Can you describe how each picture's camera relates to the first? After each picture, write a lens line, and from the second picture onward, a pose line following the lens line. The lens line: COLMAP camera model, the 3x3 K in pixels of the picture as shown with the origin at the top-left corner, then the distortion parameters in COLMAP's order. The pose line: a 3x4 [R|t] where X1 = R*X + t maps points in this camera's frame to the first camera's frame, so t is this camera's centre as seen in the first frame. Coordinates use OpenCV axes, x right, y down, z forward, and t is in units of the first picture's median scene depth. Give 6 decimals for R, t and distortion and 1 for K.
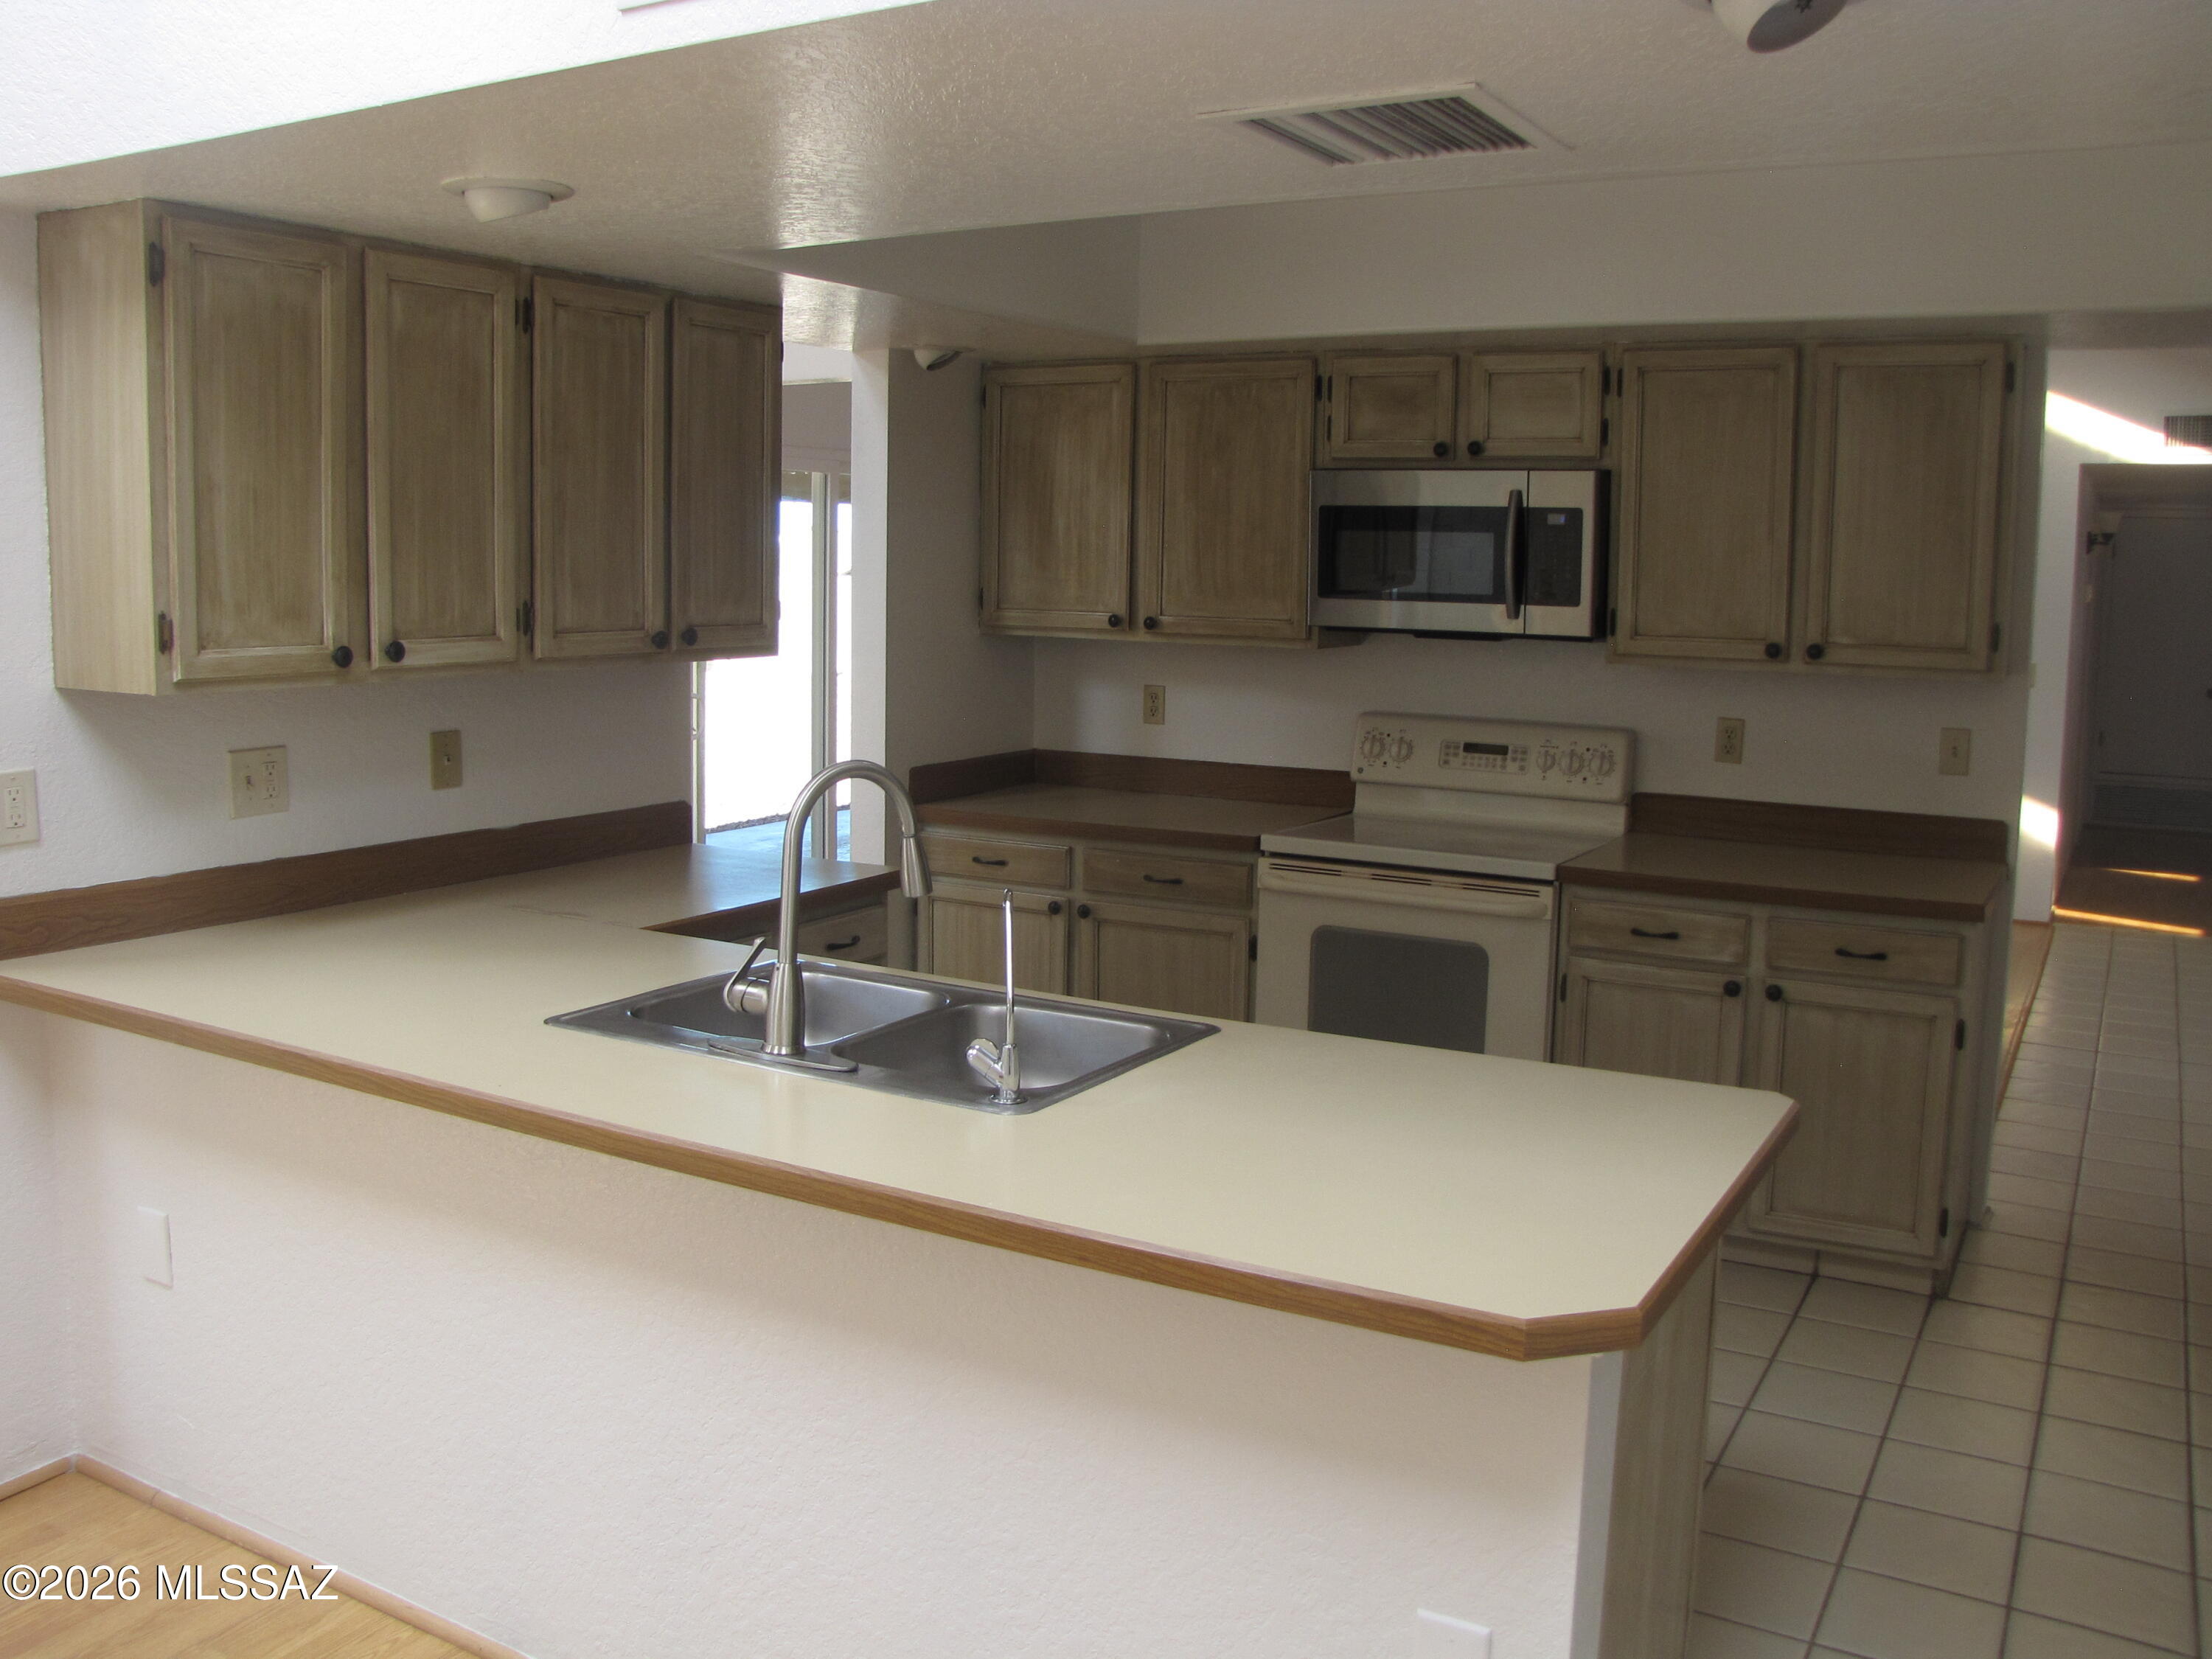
lens RADIAL K [[1883.7, 0, 1144.4], [0, 1883.7, 787.6], [0, 0, 1]] dist [-0.196133, 0.168696]
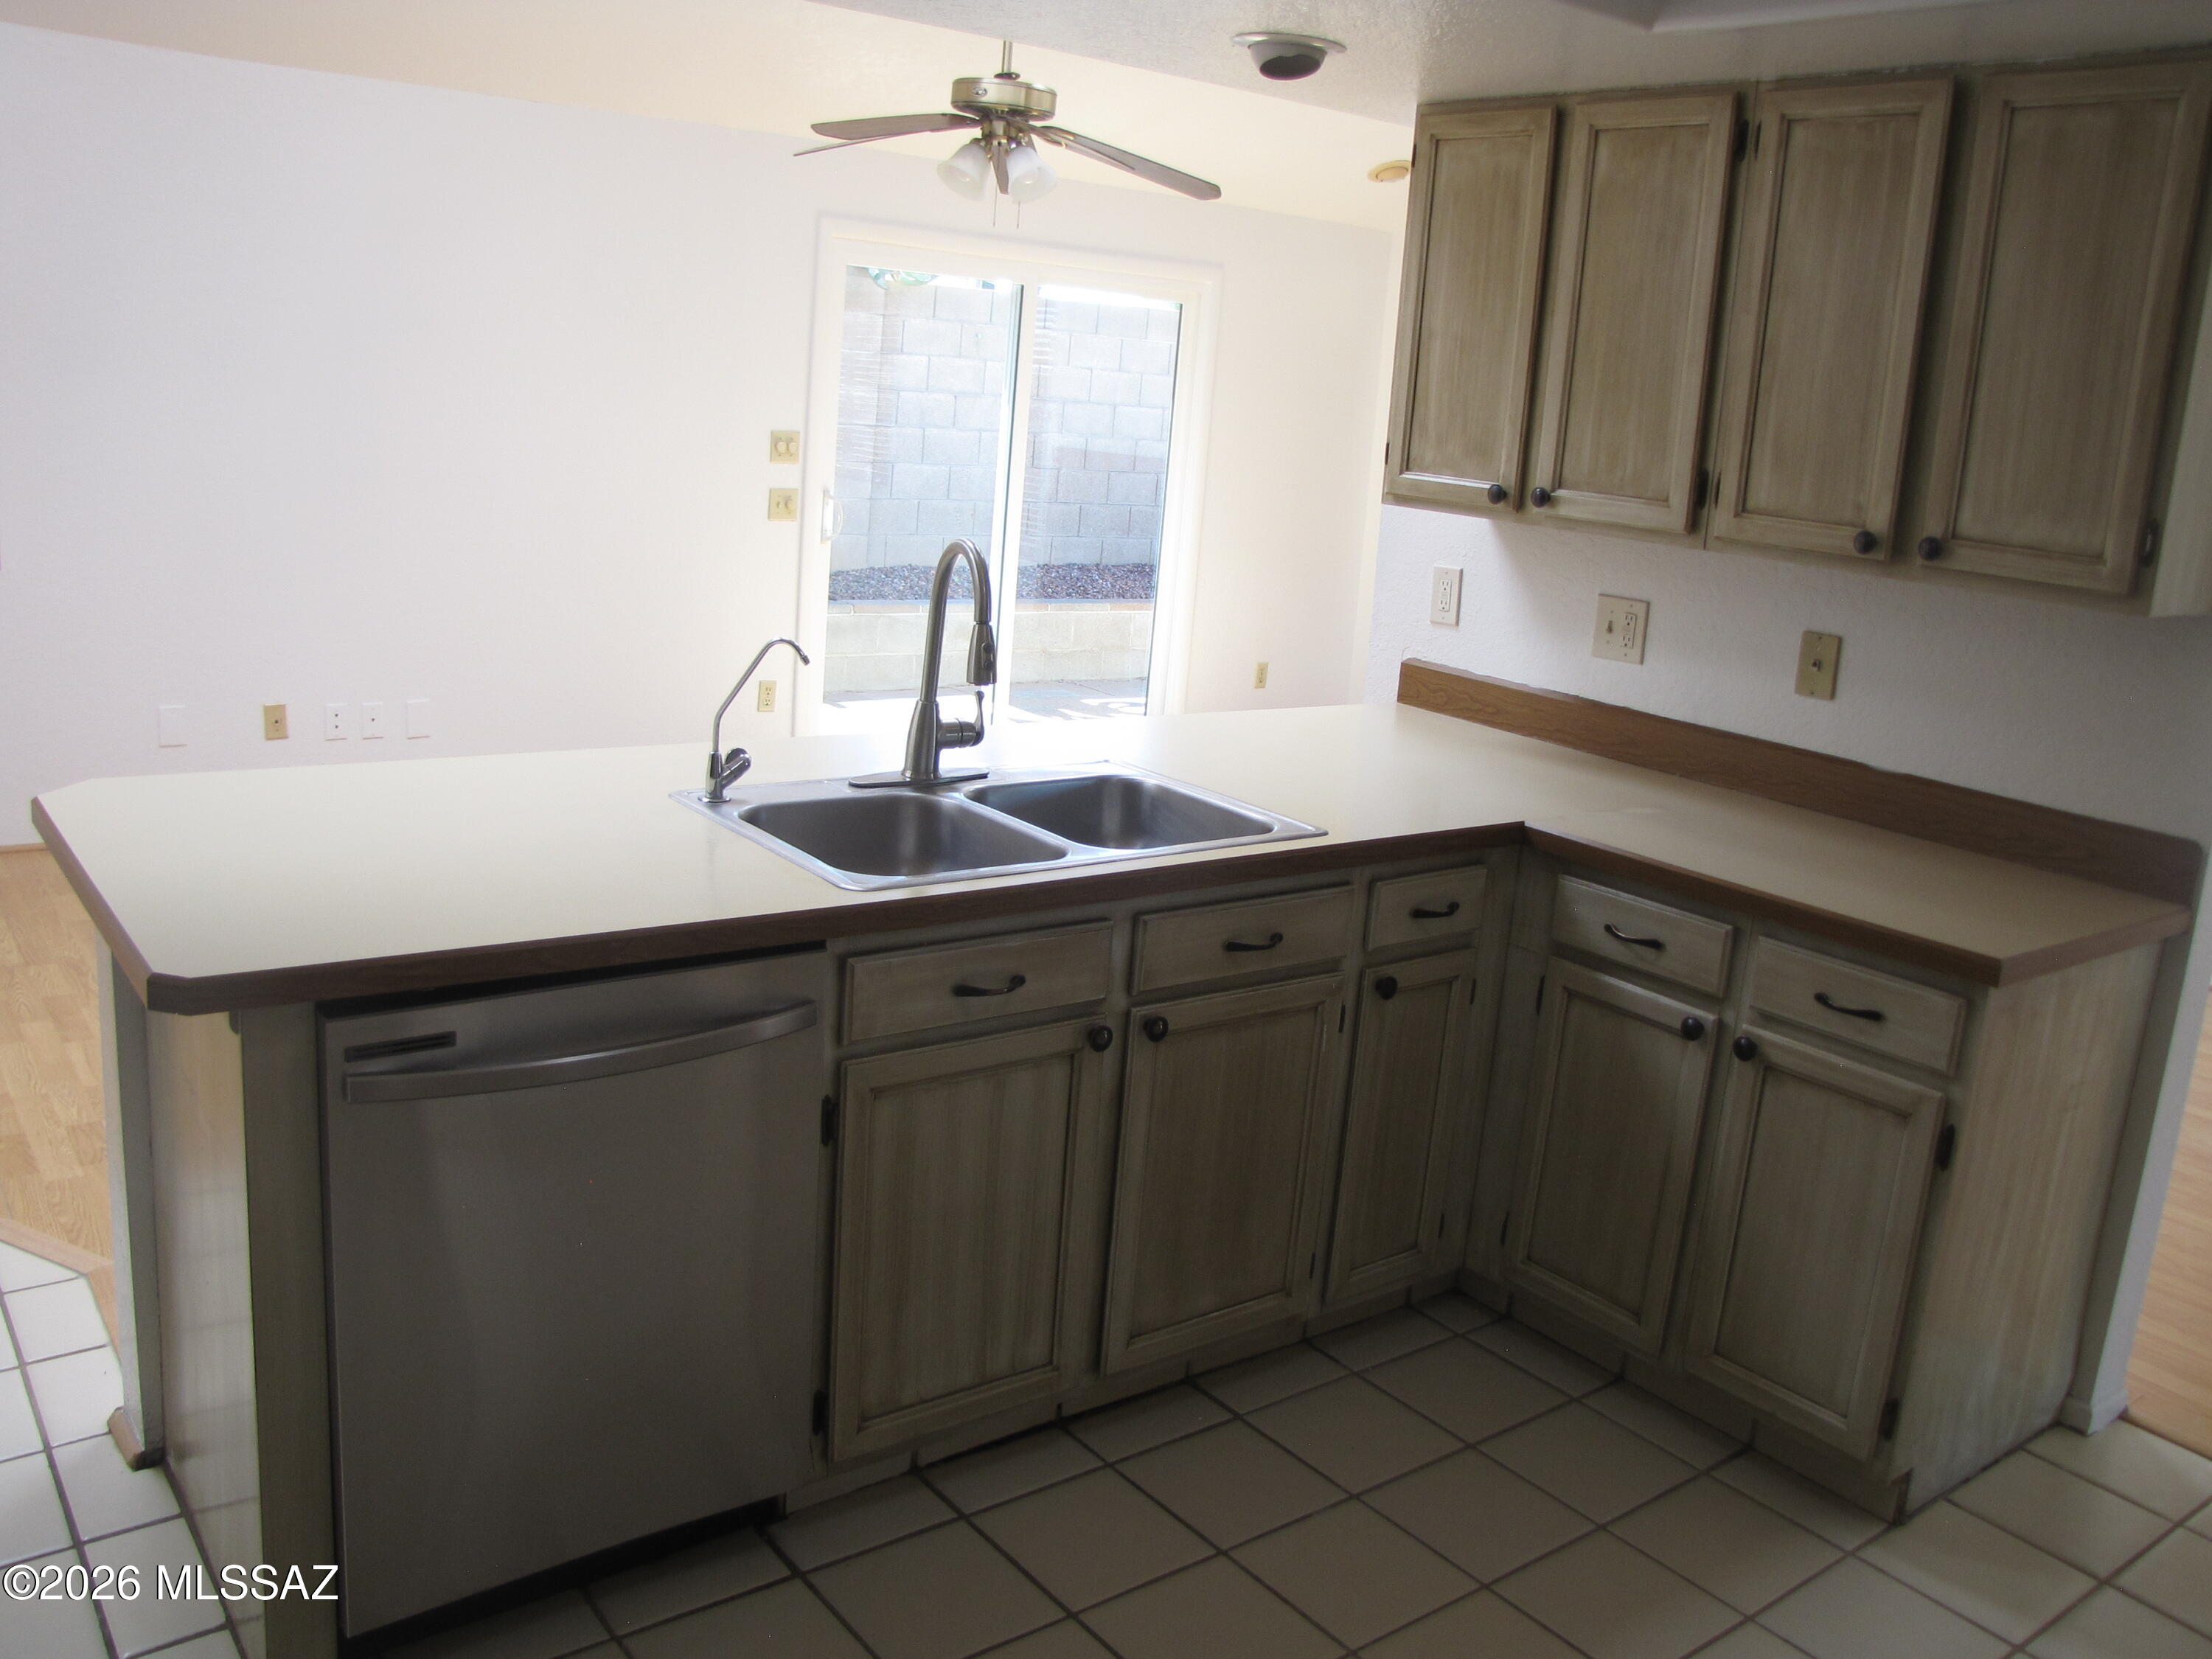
lens RADIAL K [[1883.7, 0, 1144.4], [0, 1883.7, 787.6], [0, 0, 1]] dist [-0.196133, 0.168696]
pose [[-0.390037, 0.145206, -0.909278, 0.686826], [-0.195359, 0.951958, 0.235821, -0.130168], [0.899837, 0.269614, -0.342931, 1.284895]]
